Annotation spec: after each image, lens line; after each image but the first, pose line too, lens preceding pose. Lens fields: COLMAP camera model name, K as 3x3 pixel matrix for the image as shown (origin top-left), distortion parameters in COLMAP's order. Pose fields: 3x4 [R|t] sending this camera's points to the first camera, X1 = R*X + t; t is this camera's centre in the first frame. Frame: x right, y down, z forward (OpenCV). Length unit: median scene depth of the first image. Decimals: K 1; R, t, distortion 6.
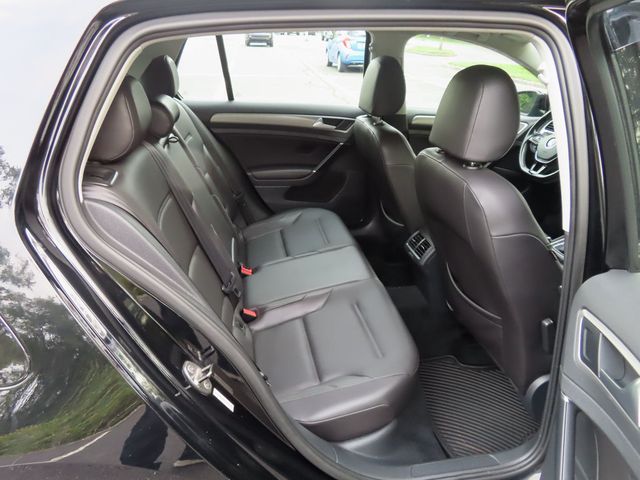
lens RADIAL K [[456.5, 0, 313.9], [0, 456.5, 242.8], [0, 0, 1]] dist [-0.010921, 0.006346]
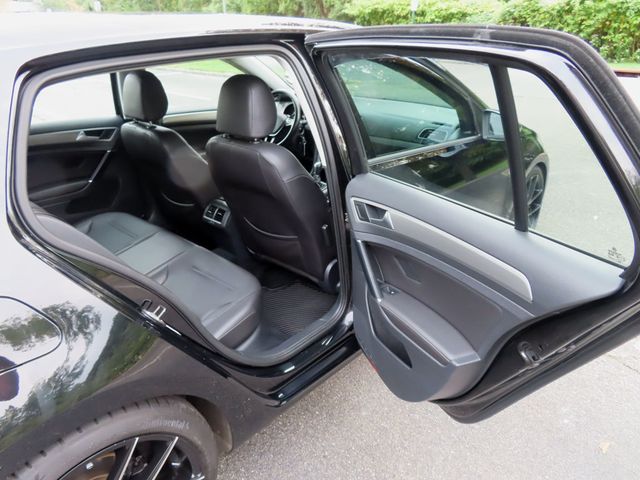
lens RADIAL K [[456.5, 0, 321.2], [0, 456.5, 238.0], [0, 0, 1]] dist [-0.010921, 0.006346]
pose [[0.778191, -0.283235, 0.560533, -0.279095], [0.287395, 0.954195, 0.083158, 0.048739], [-0.558411, 0.096382, 0.823946, -0.218888]]
